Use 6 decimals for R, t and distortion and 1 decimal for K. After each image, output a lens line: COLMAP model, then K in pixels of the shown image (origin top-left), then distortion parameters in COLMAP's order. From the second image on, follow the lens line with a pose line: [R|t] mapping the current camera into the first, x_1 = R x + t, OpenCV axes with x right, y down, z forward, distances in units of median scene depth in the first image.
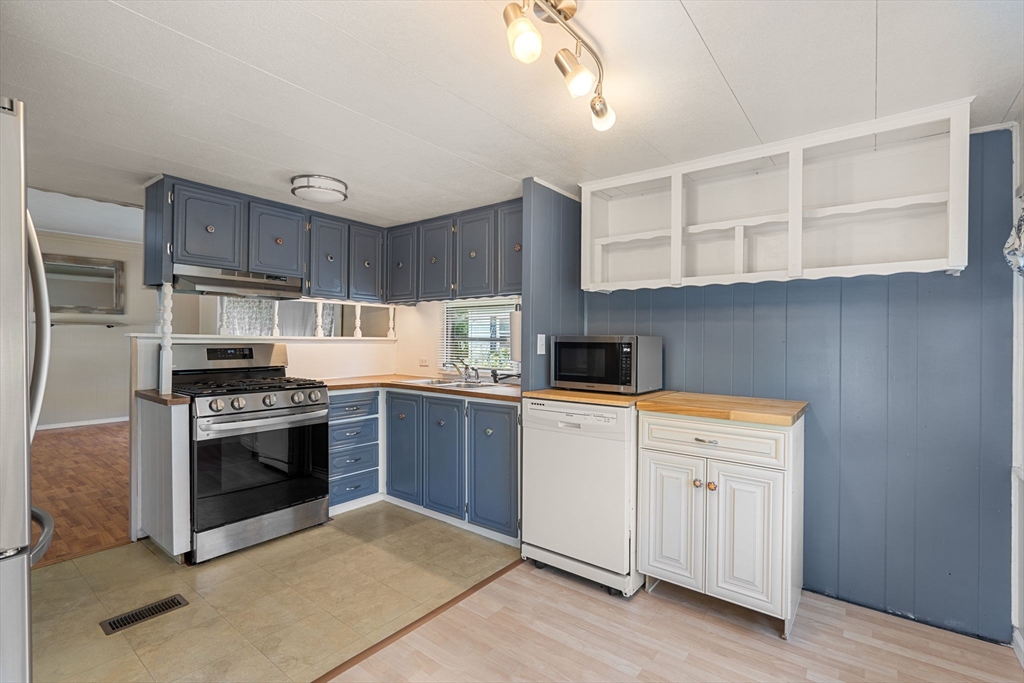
lens RADIAL K [[464.3, 0, 511.4], [0, 464.3, 337.3], [0, 0, 1]] dist [-0.001349, -0.000020]
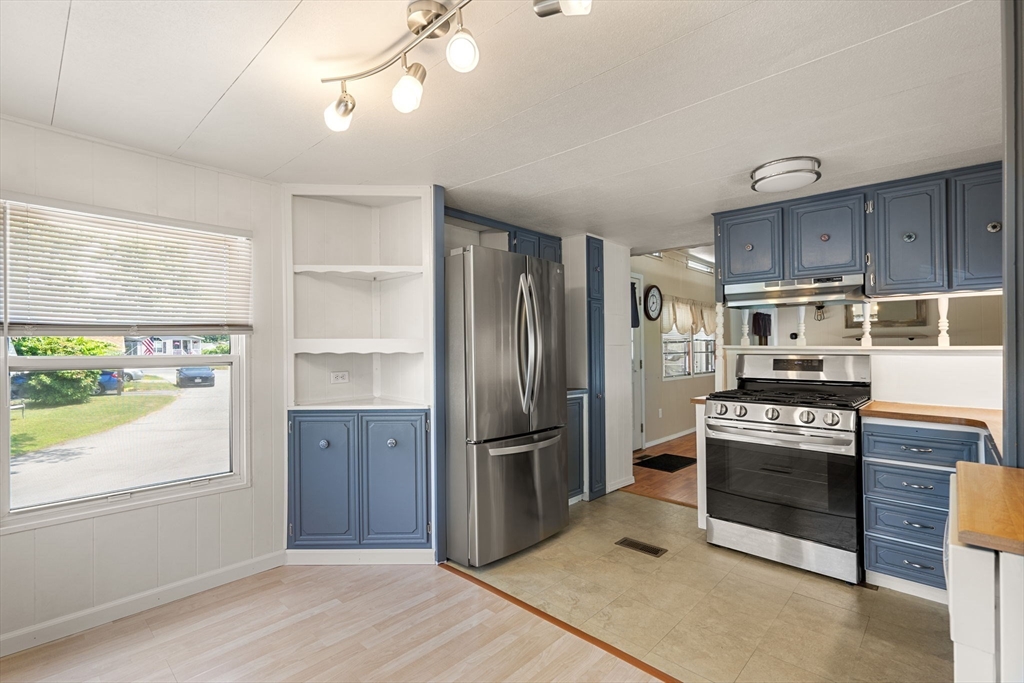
lens RADIAL K [[469.9, 0, 507.9], [0, 469.9, 340.1], [0, 0, 1]] dist [-0.010544, -0.000590]
pose [[-0.098663, -0.025929, -0.994783, 0.519062], [0.001928, 0.999654, -0.026247, 0.009573], [0.995119, -0.004507, -0.098579, 0.585143]]
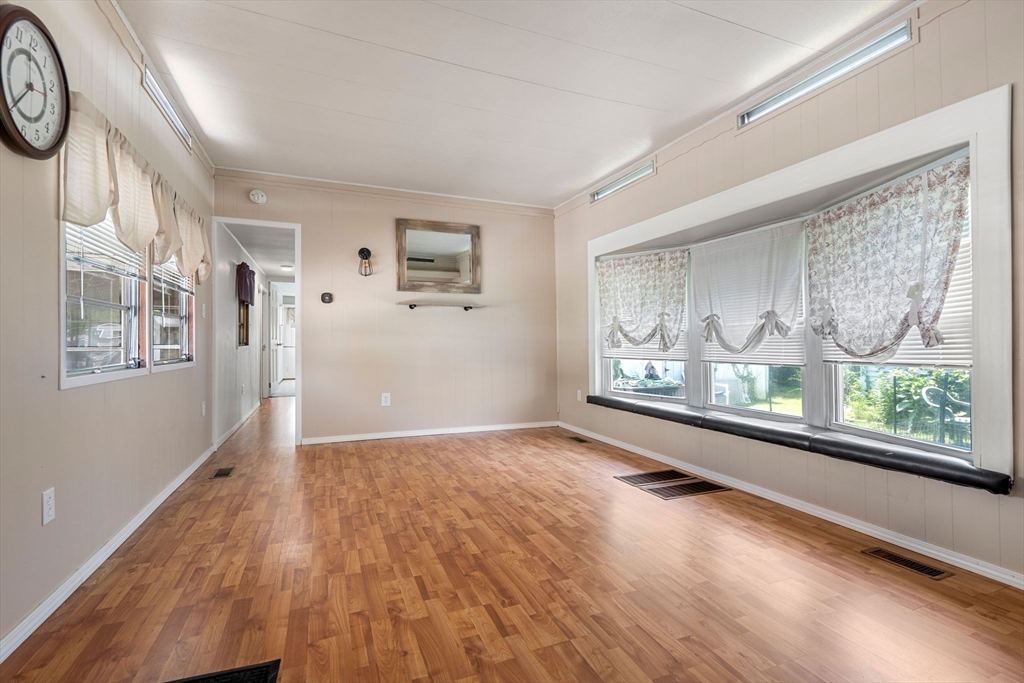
lens RADIAL K [[464.3, 0, 511.4], [0, 464.3, 337.3], [0, 0, 1]] dist [-0.001349, -0.000020]
pose [[0.866084, -0.012657, -0.499738, -0.995091], [0.005387, 0.999858, -0.015987, 0.093786], [0.499869, 0.011154, 0.866029, 0.865846]]
